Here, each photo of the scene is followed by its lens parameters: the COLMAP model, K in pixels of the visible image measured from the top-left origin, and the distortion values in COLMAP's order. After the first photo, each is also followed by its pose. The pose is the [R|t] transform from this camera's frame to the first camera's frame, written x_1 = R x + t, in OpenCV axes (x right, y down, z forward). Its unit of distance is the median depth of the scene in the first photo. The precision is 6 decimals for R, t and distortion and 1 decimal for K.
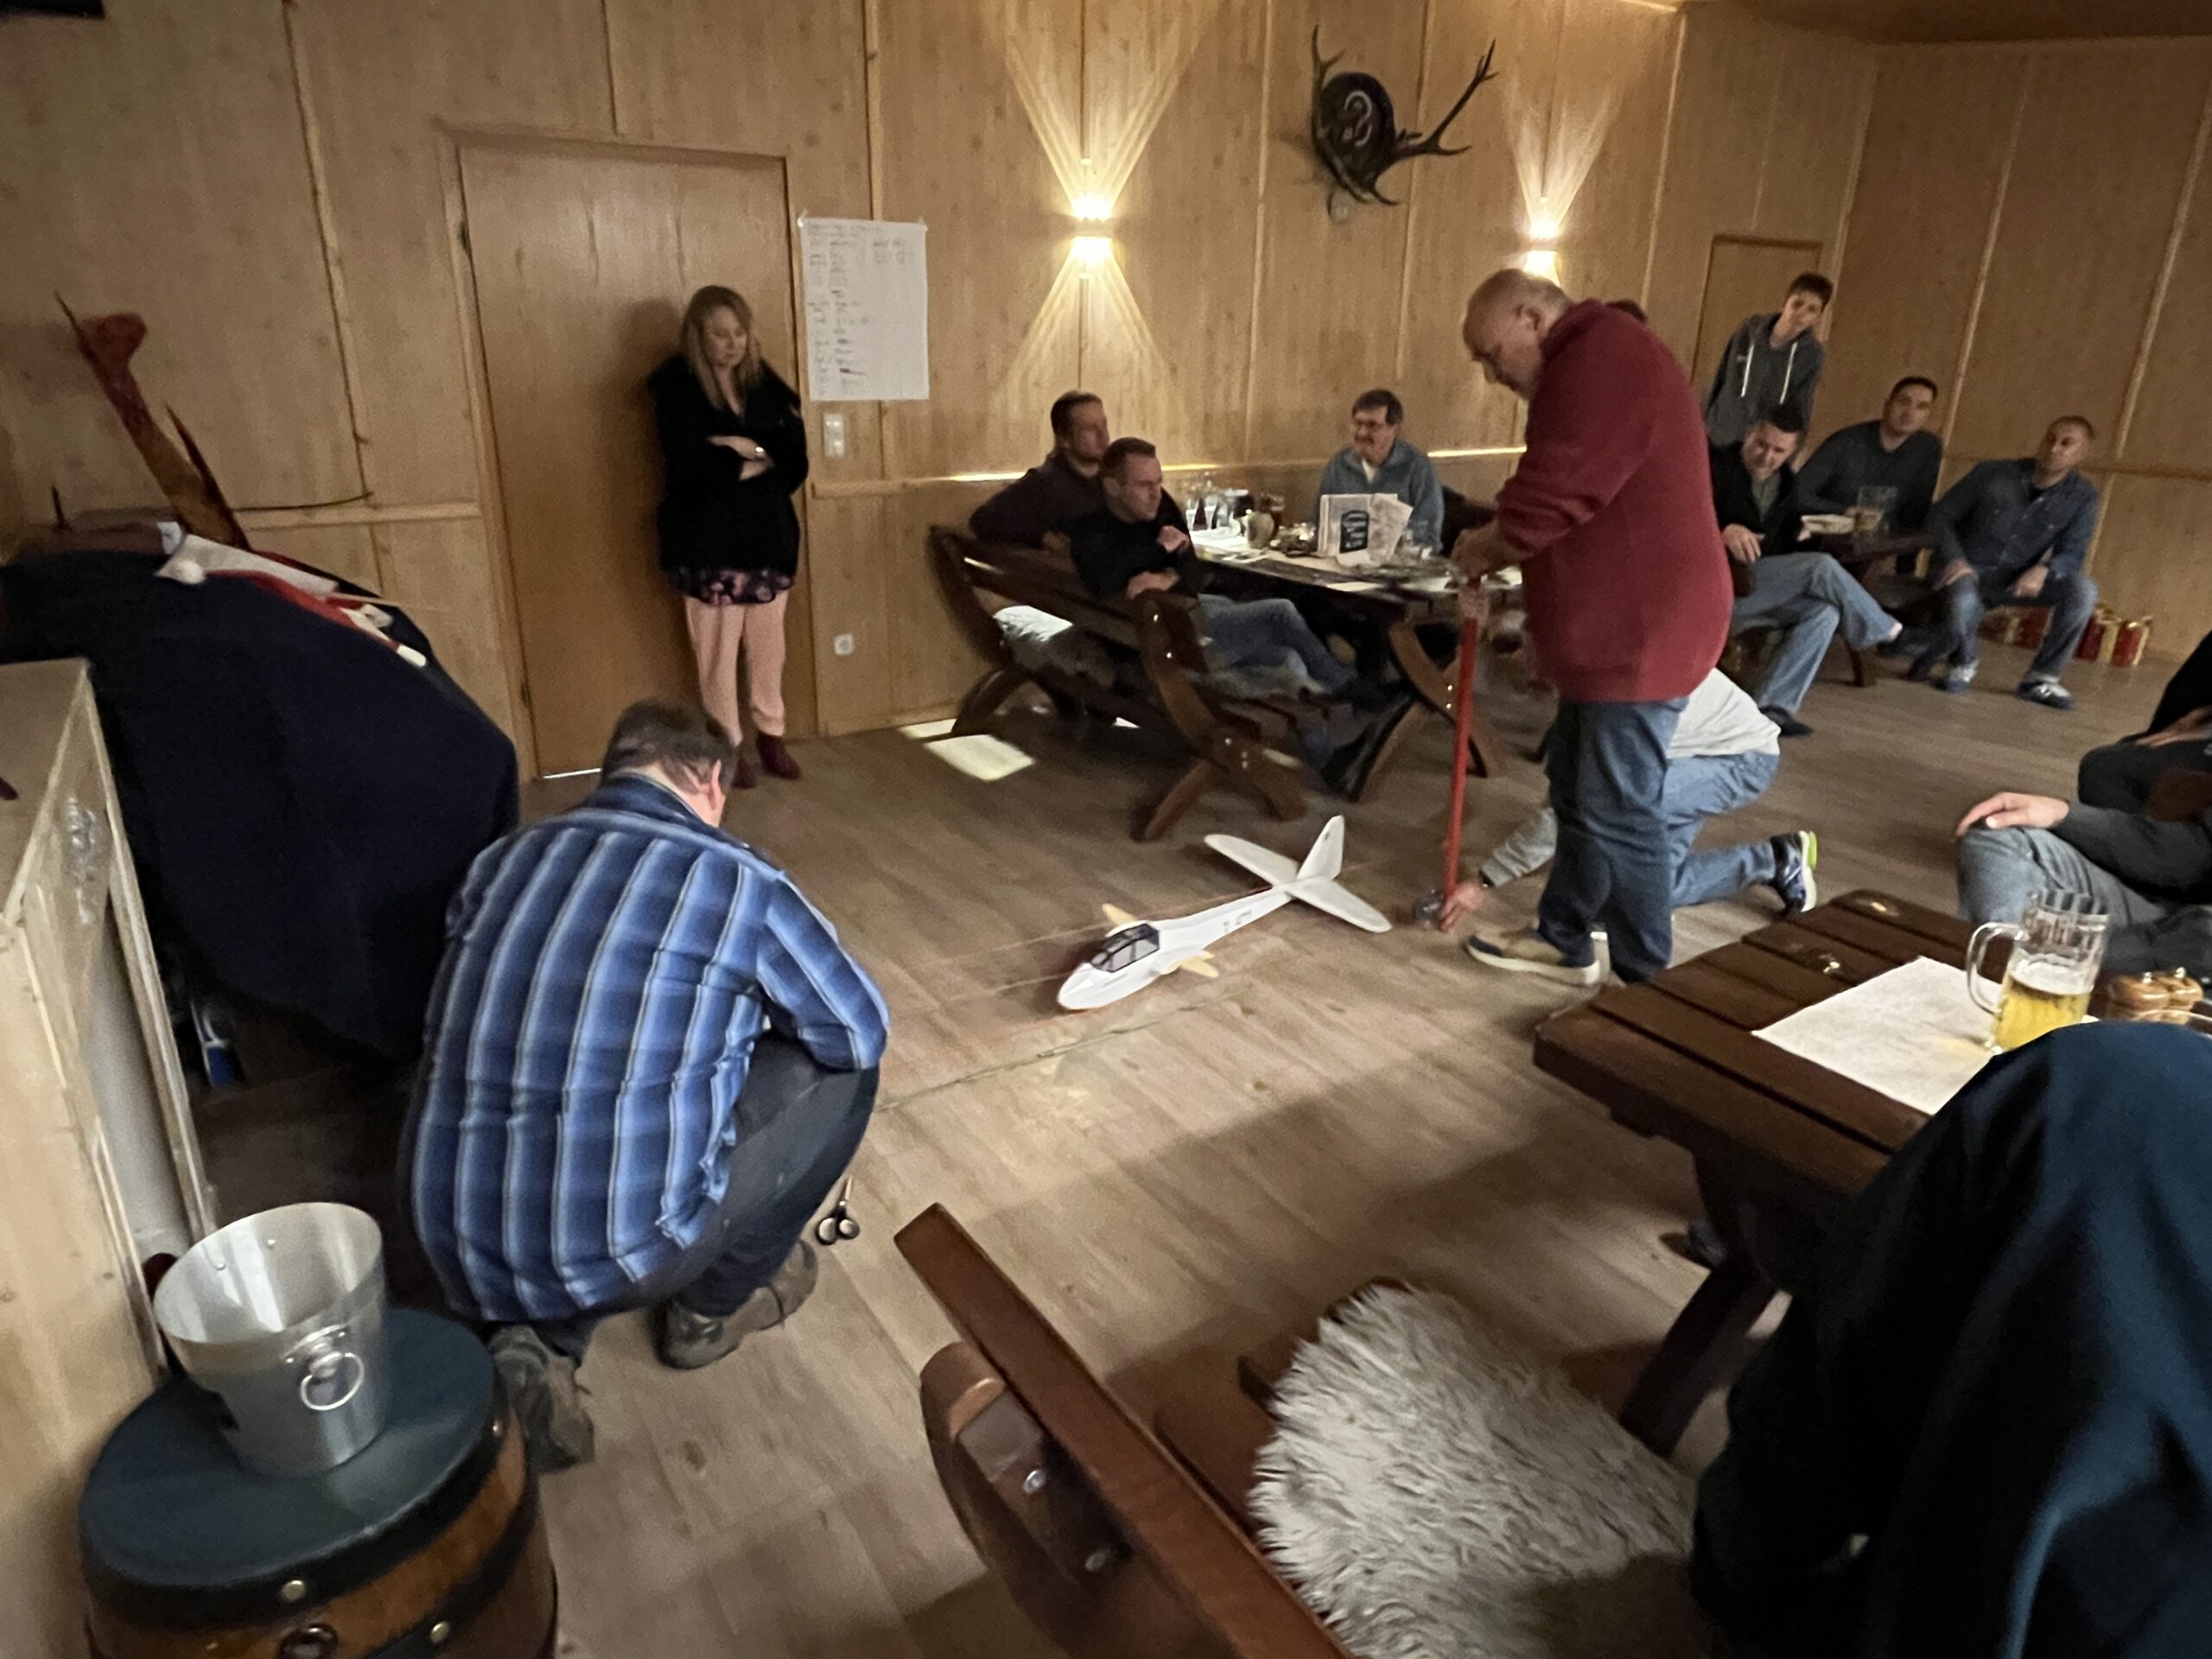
lens RADIAL K [[1329.7, 0, 1099.7], [0, 1329.7, 825.9], [0, 0, 1]] dist [0.001399, -0.007828]
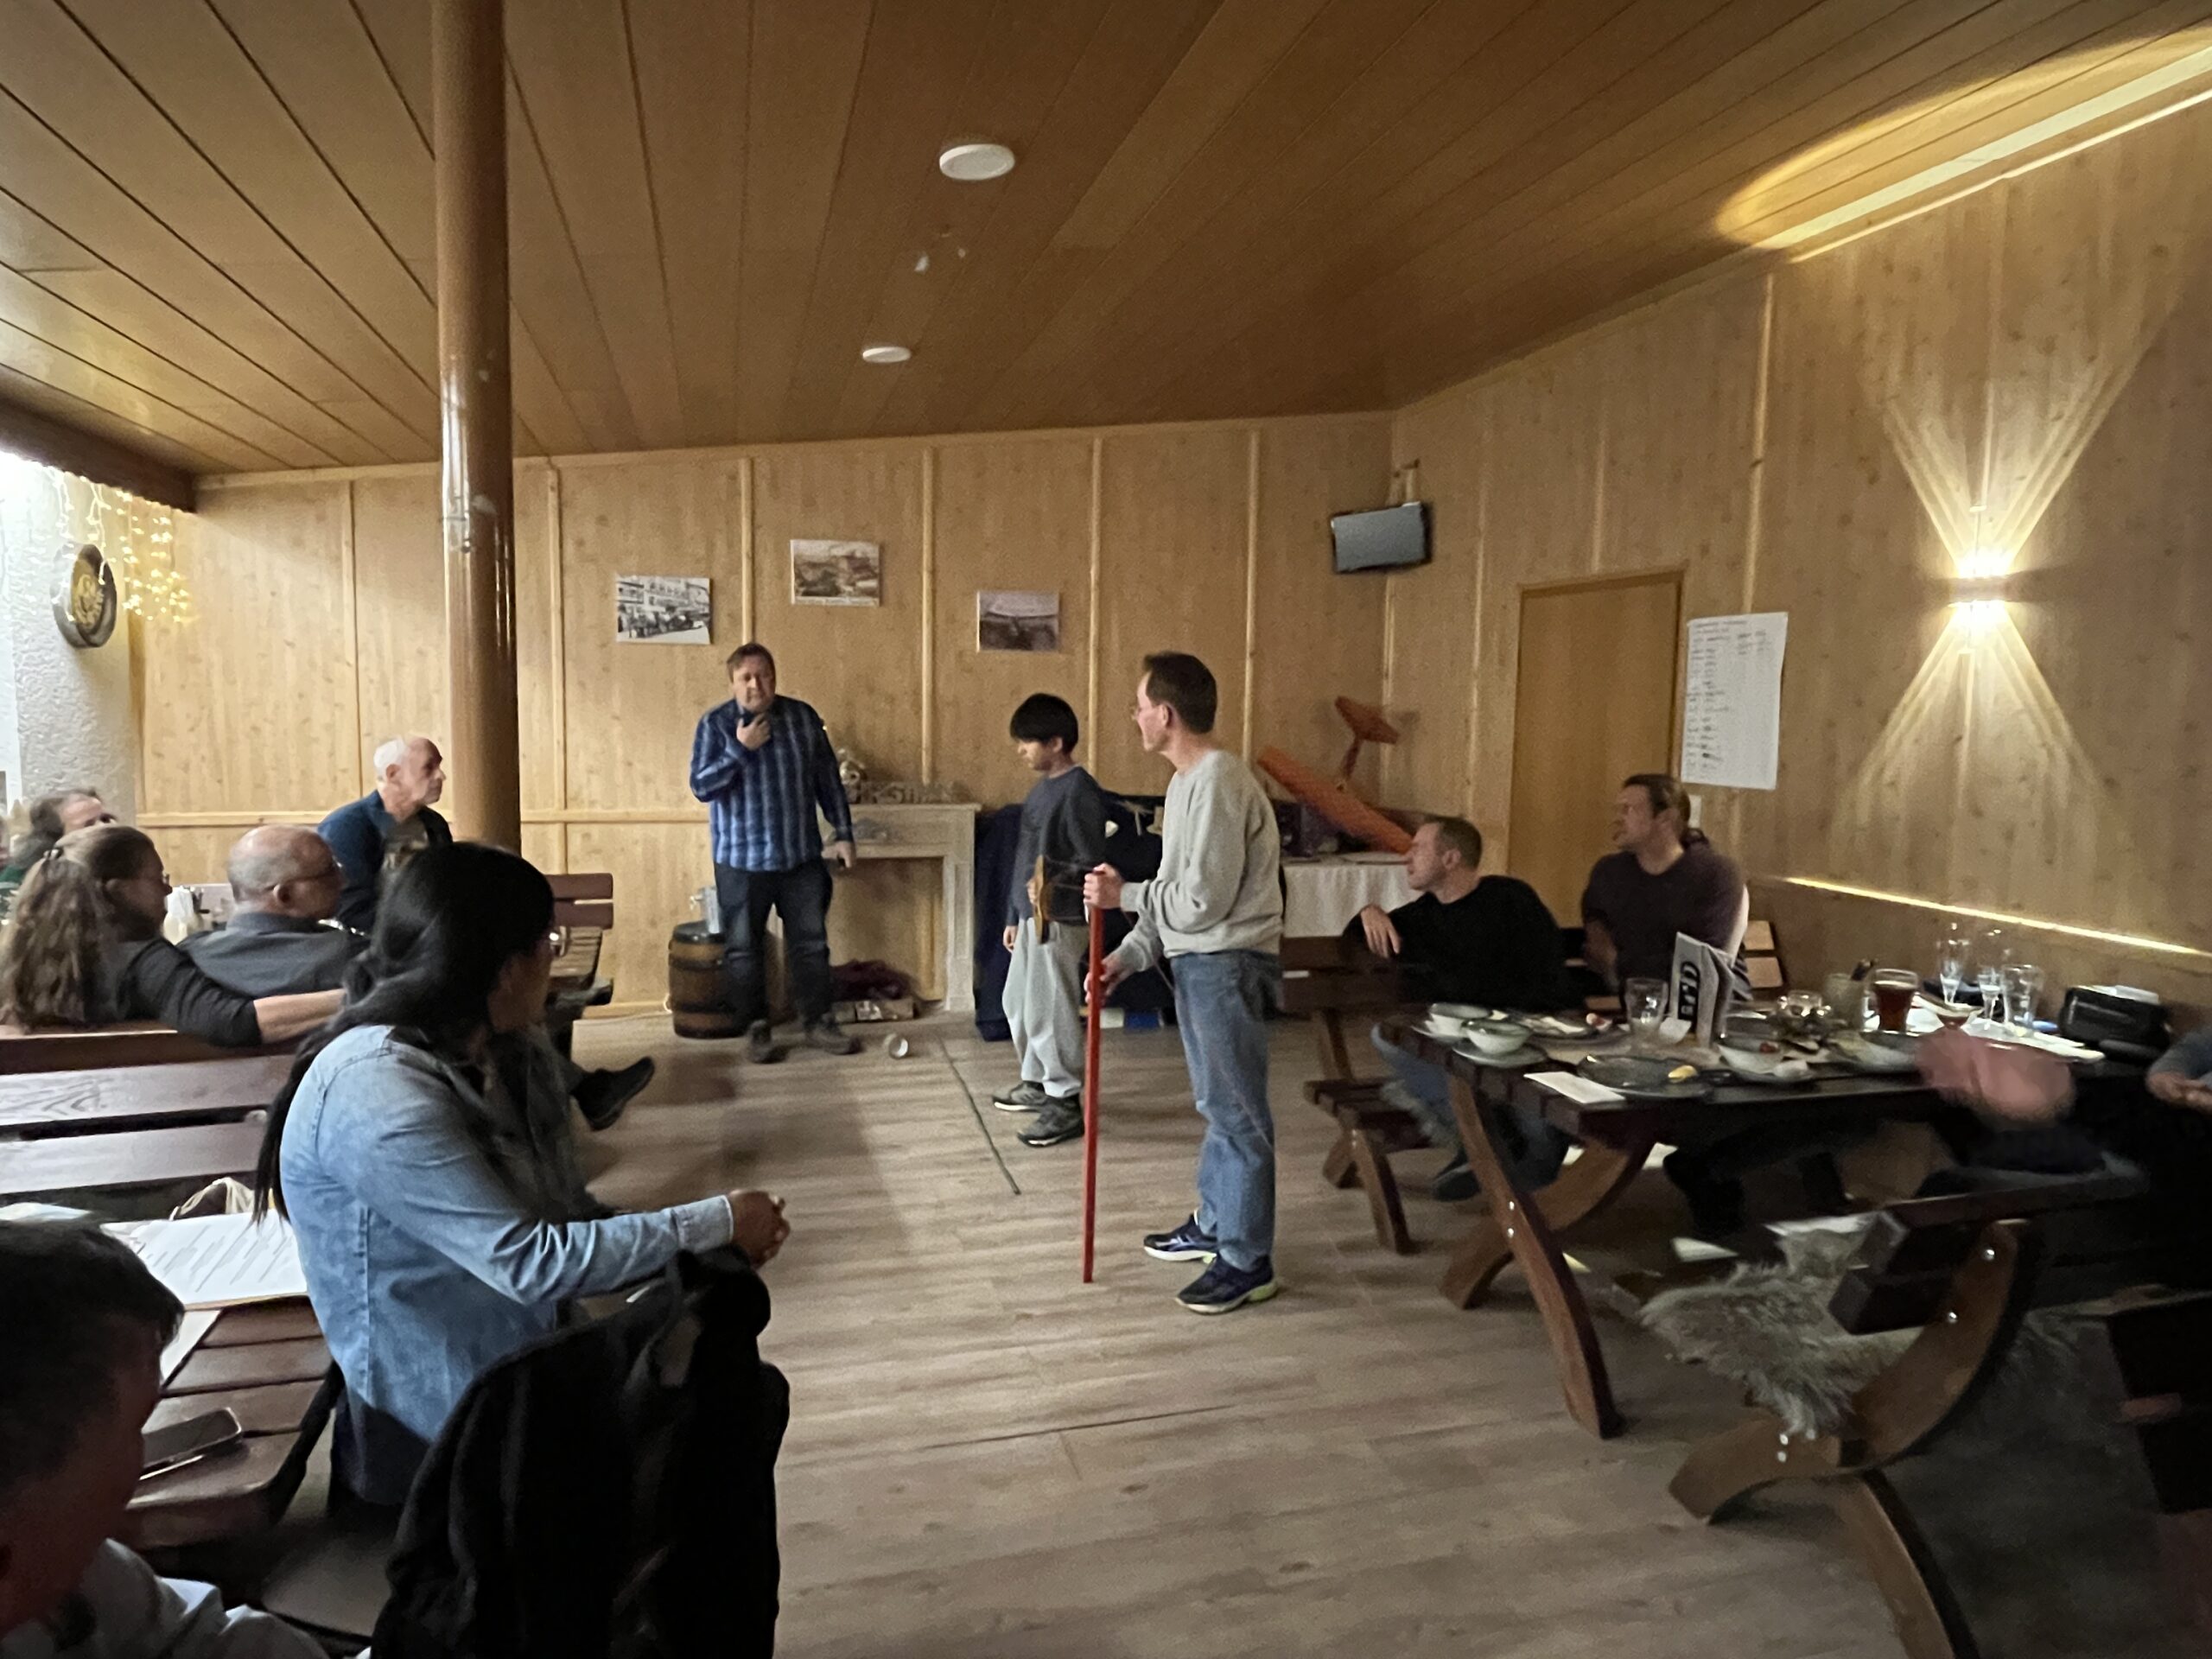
lens RADIAL K [[1329.7, 0, 1099.7], [0, 1329.7, 825.9], [0, 0, 1]] dist [0.001399, -0.007828]
pose [[-0.298752, 0.071608, -0.951640, 0.856062], [-0.351519, 0.918813, 0.179492, -0.294668], [0.887233, 0.388143, -0.249326, 0.814053]]
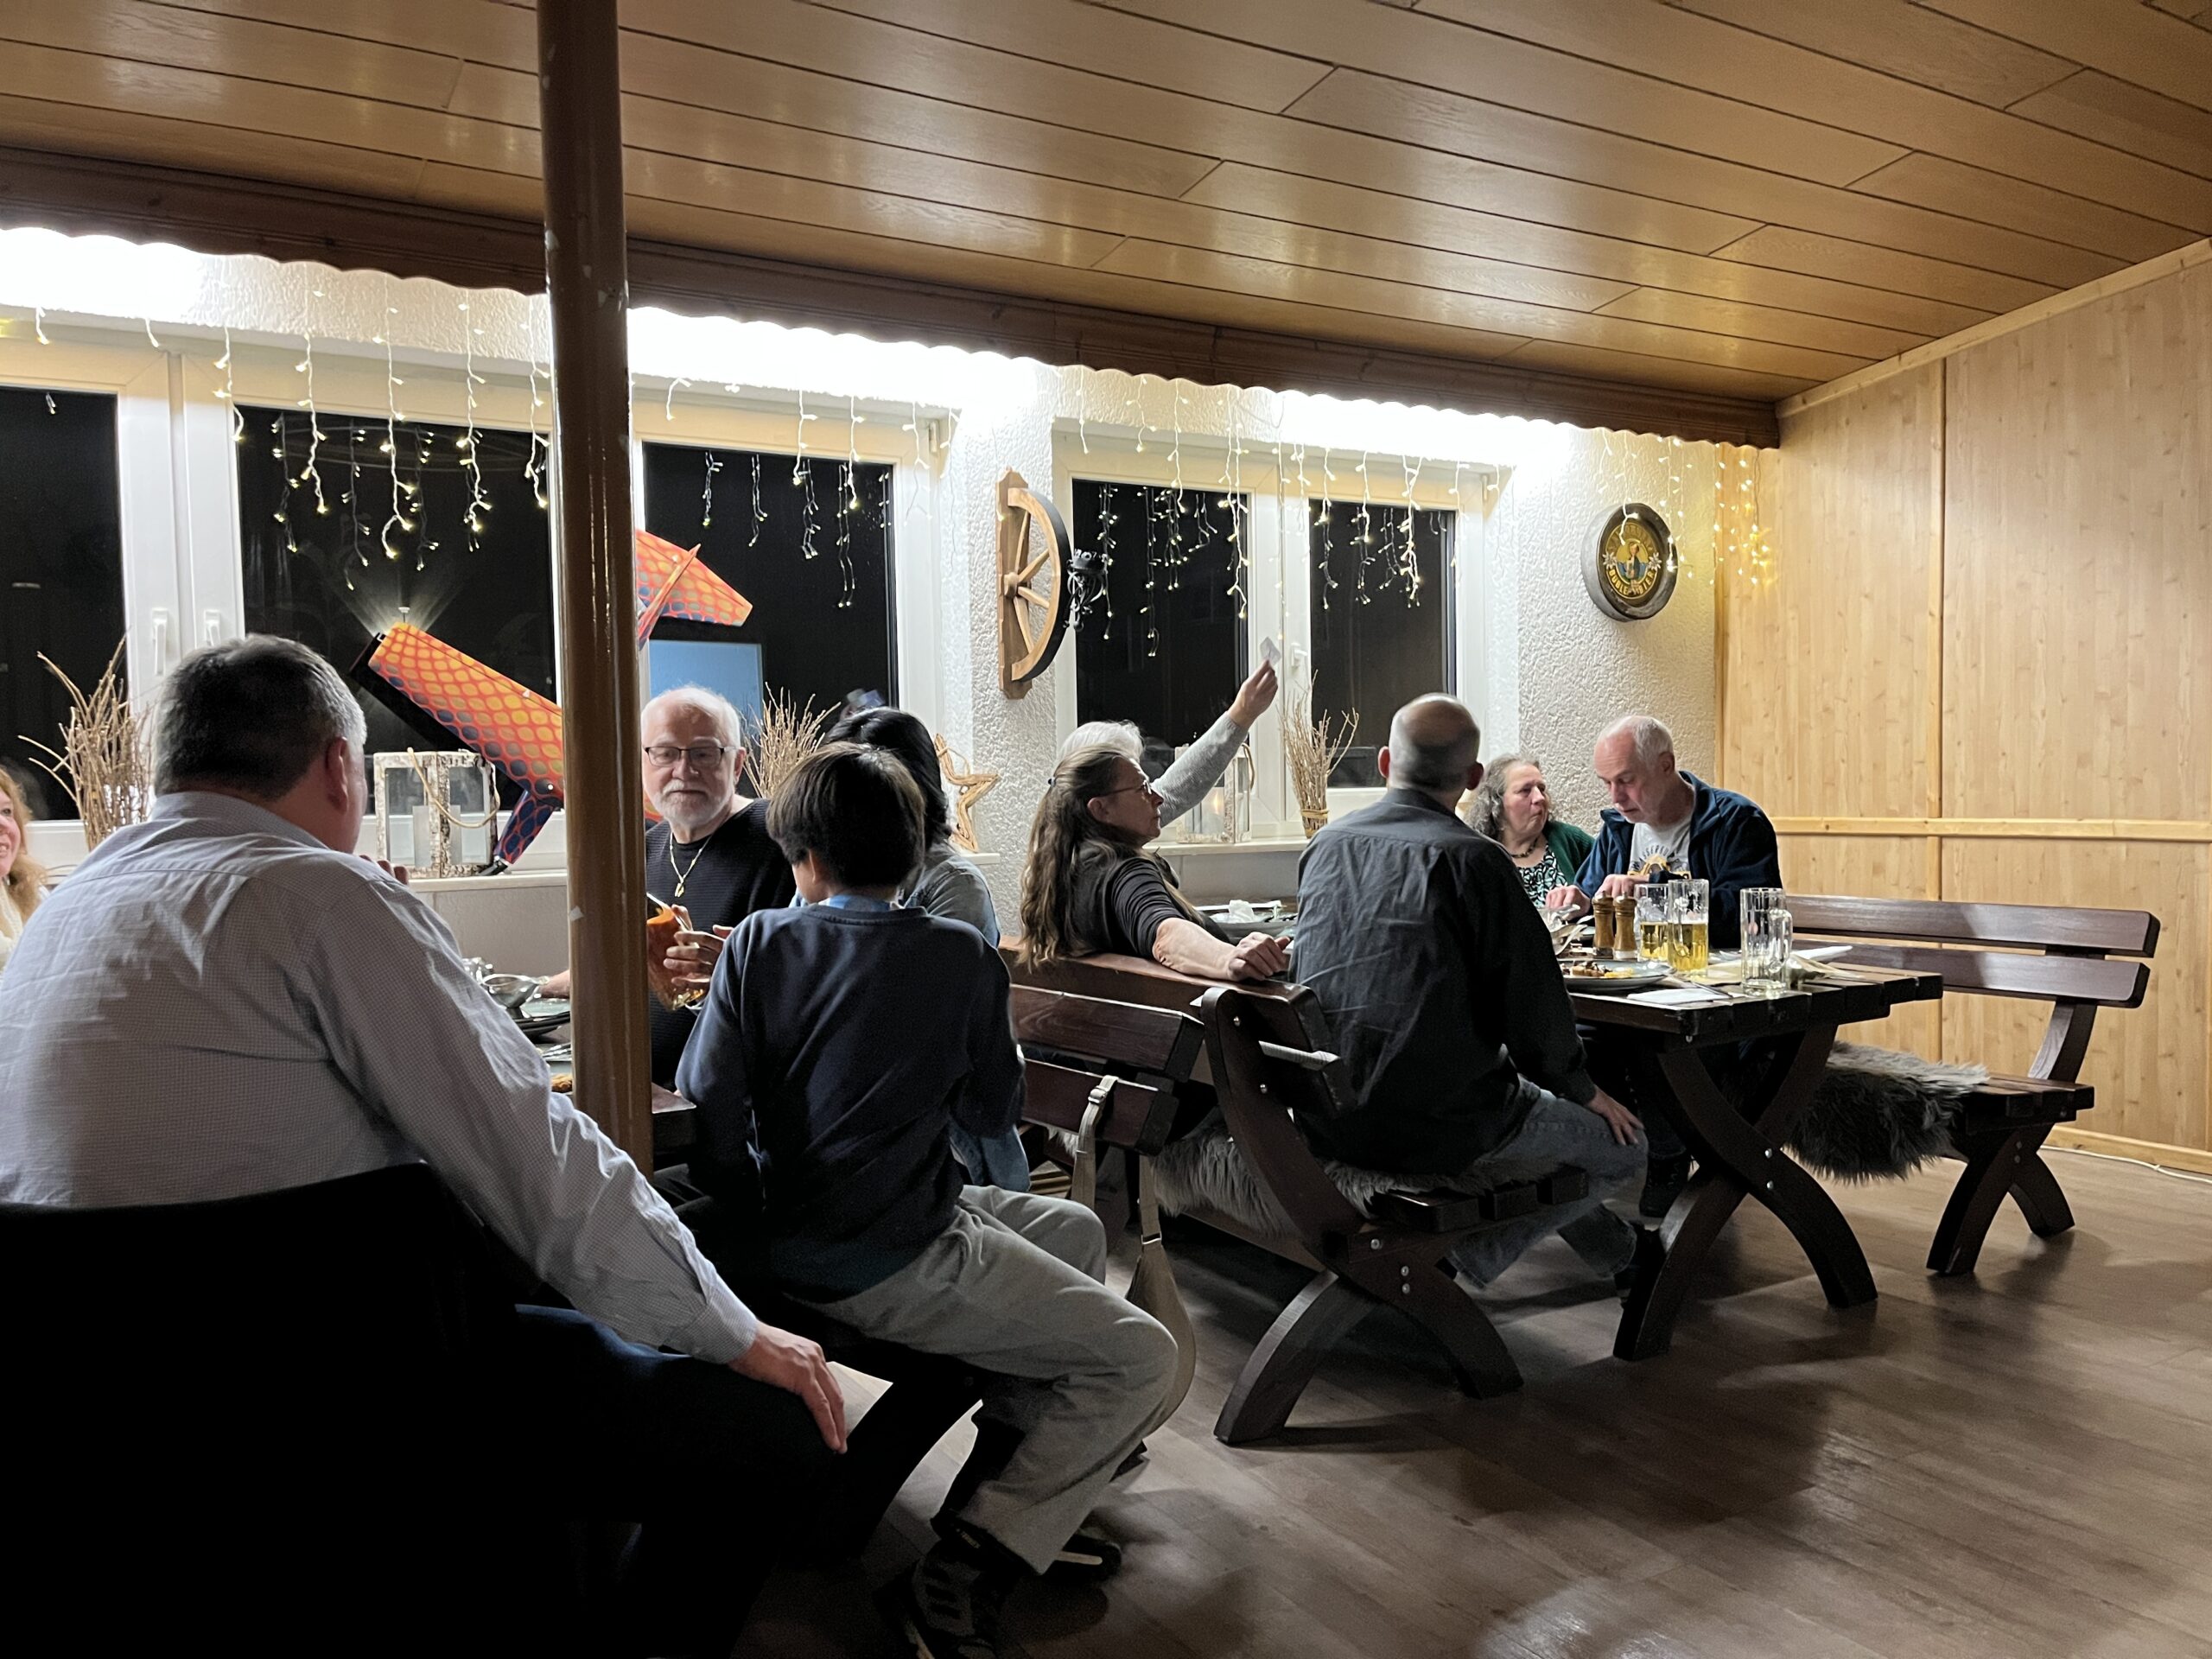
lens RADIAL K [[1672.4, 0, 1116.0], [0, 1672.4, 848.9], [0, 0, 1]] dist [0.052039, -0.076230]
pose [[-0.998949, 0.002396, 0.045783, 0.410174], [0.019735, 0.923847, 0.382252, -0.265119], [-0.041381, 0.382754, -0.922923, 0.943938]]
